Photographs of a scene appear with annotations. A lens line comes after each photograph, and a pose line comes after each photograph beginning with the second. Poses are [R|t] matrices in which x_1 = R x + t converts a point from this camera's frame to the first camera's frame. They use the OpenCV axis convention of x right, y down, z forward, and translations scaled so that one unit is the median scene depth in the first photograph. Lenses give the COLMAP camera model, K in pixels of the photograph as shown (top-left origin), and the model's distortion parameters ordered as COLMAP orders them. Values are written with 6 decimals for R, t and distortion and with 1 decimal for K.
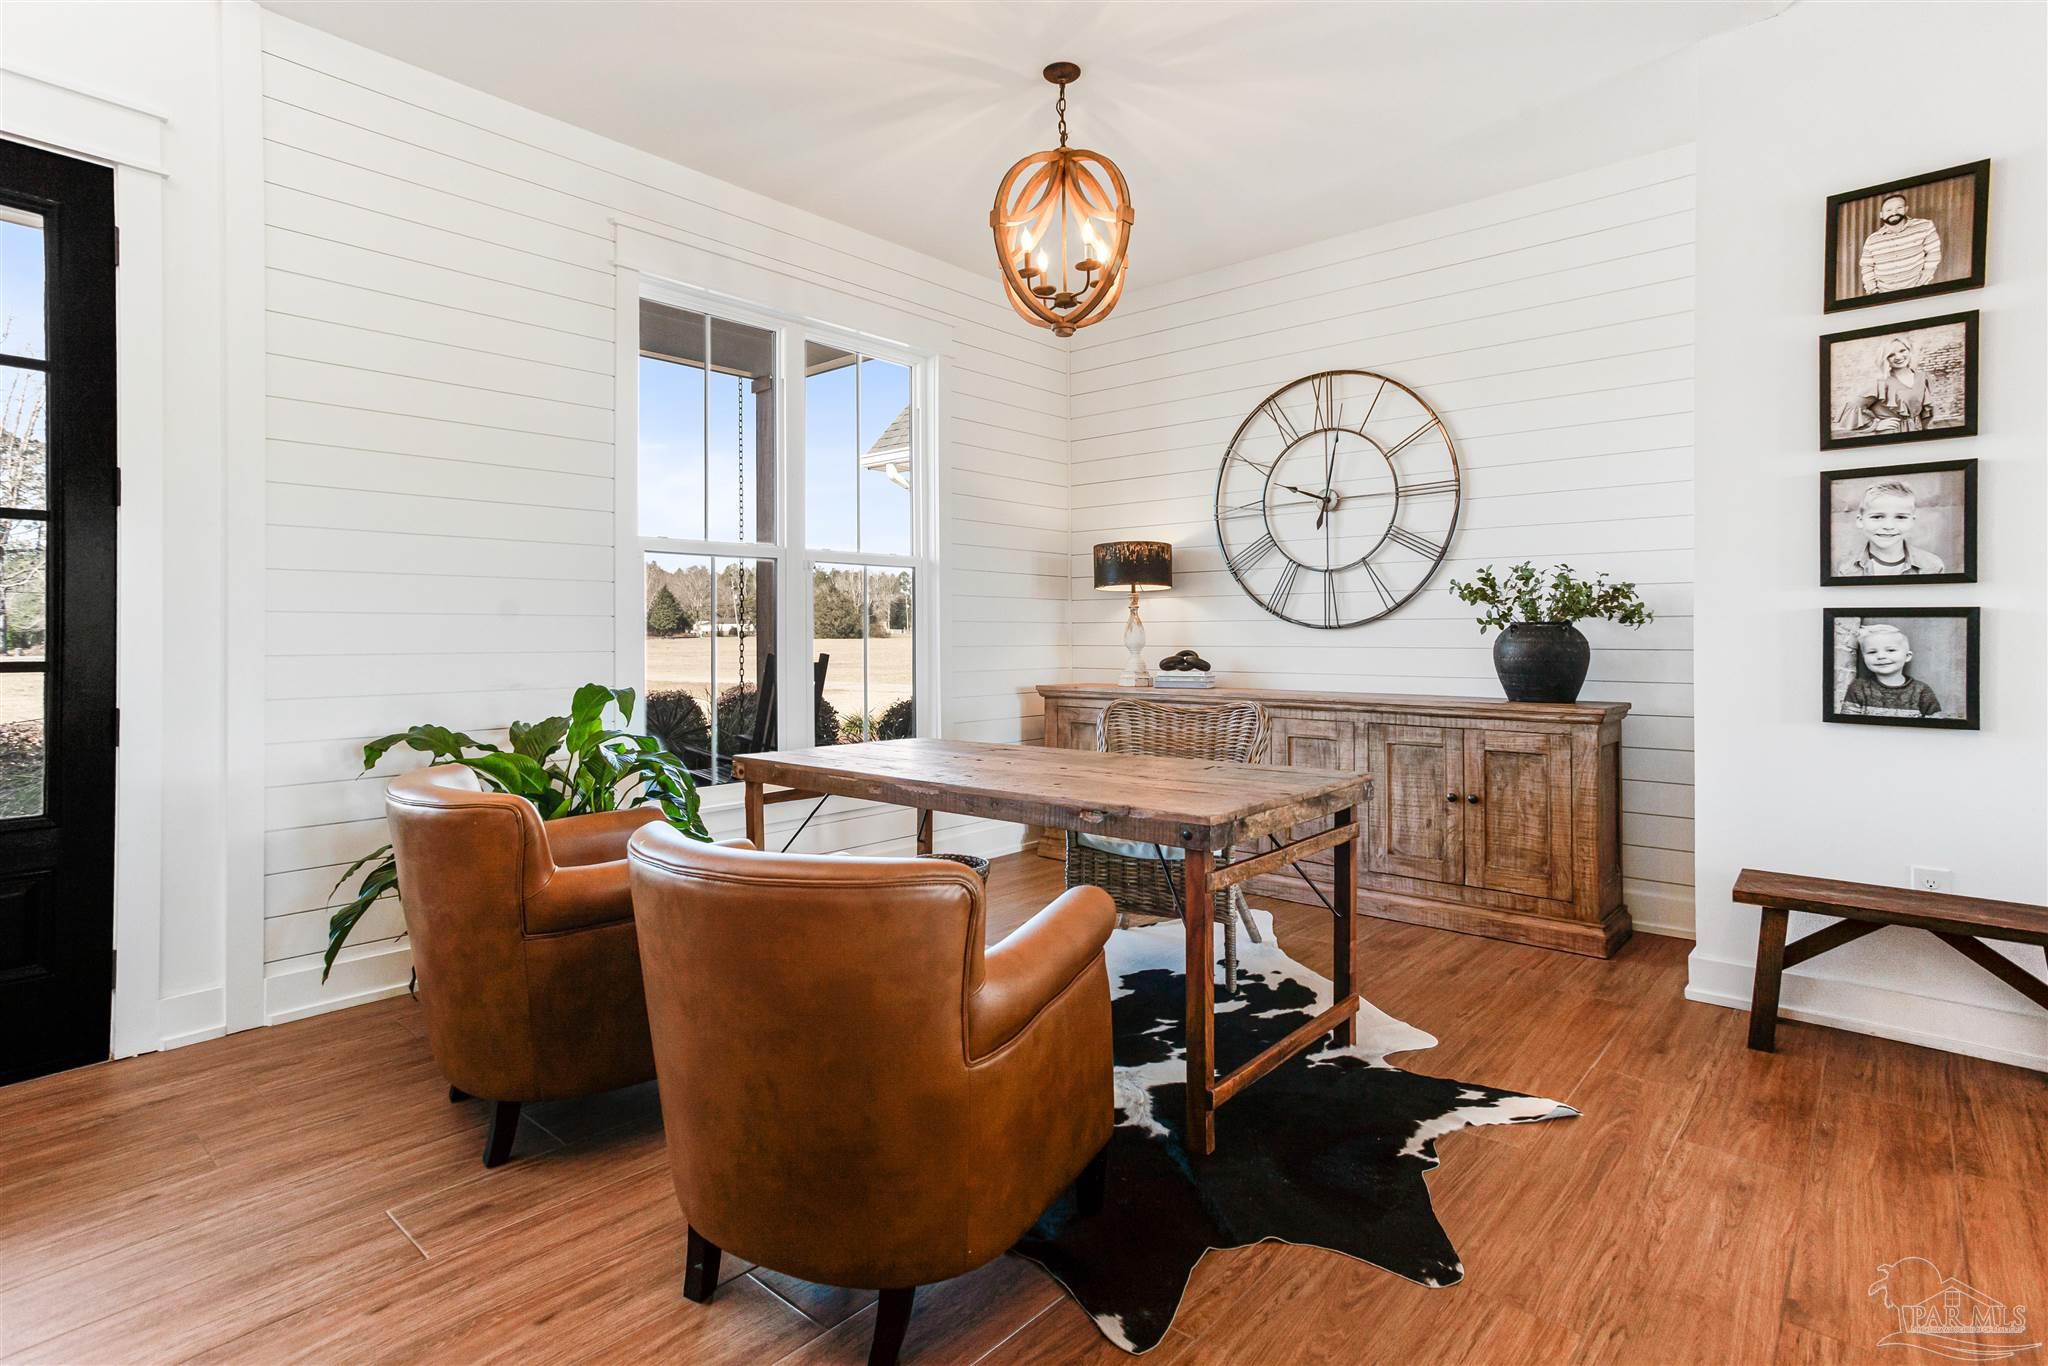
lens RADIAL K [[1021.2, 0, 1022.1], [0, 1021.2, 652.7], [0, 0, 1]] dist [-0.046571, 0.038507]
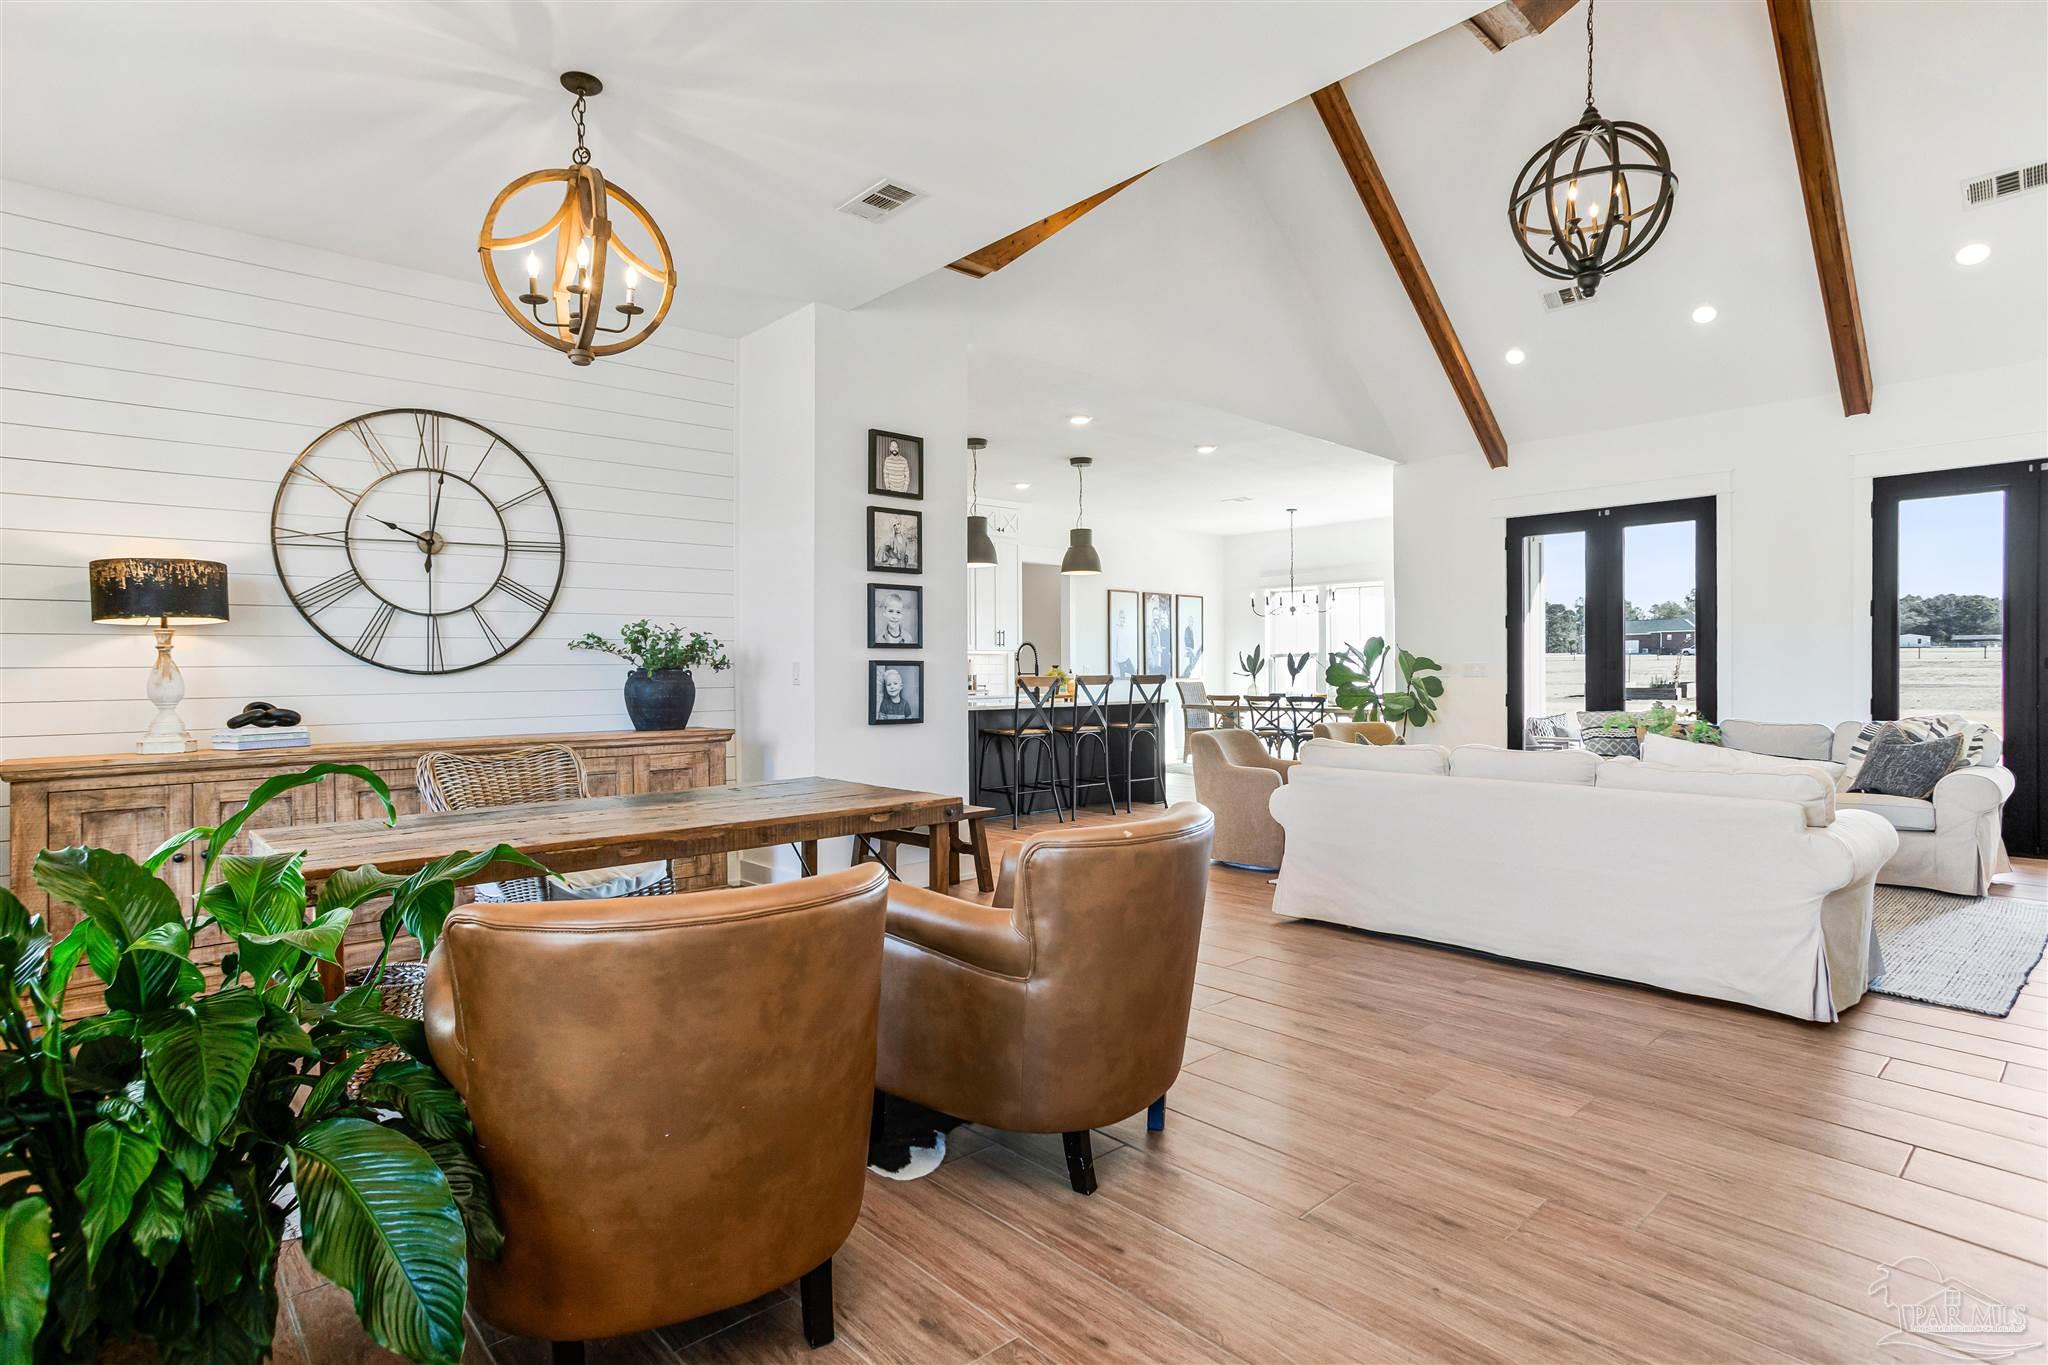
lens RADIAL K [[1007.7, 0, 985.9], [0, 1007.7, 717.2], [0, 0, 1]] dist [-0.038305, 0.000164]
pose [[0.143754, -0.045248, 0.988579, -0.717293], [0.026774, 0.998766, 0.041821, -0.010189], [-0.989251, 0.020456, 0.144788, 0.424138]]
